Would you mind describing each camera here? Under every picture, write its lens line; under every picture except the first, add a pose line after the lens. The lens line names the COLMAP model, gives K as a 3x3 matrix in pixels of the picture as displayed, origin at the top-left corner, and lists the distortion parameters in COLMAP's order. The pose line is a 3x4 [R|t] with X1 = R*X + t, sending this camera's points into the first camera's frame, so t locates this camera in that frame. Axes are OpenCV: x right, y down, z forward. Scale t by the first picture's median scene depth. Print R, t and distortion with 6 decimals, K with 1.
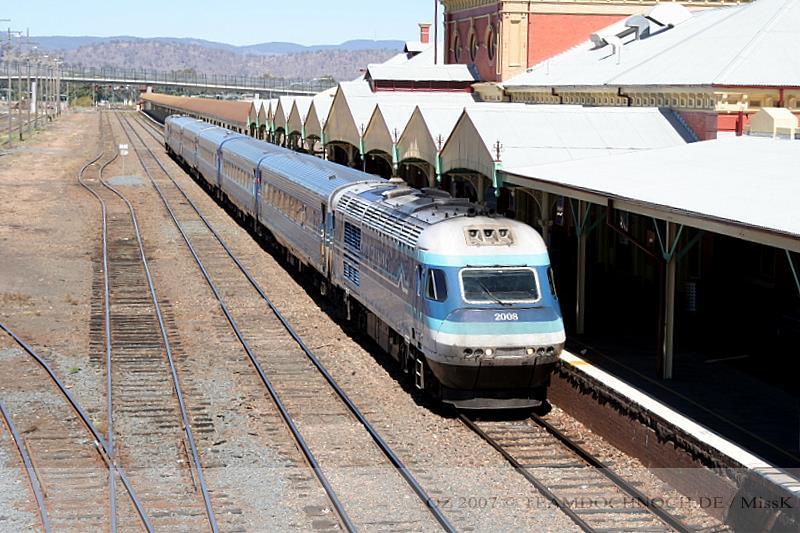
lens RADIAL K [[1639.6, 0, 400.2], [0, 1639.6, 266.4], [0, 0, 1]] dist [-0.042869, 0.000000]
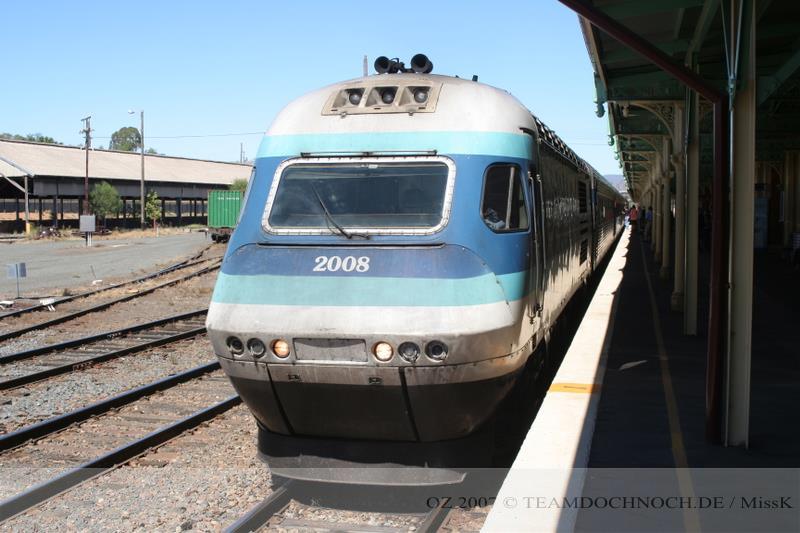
lens RADIAL K [[1018.8, 0, 399.0], [0, 1018.8, 266.5], [0, 0, 1]] dist [-0.004402, 0.000000]
pose [[0.915389, 0.010235, -0.402439, 0.179263], [-0.028210, 0.998850, -0.038764, 0.040557], [0.401580, 0.046837, 0.914626, 0.767455]]
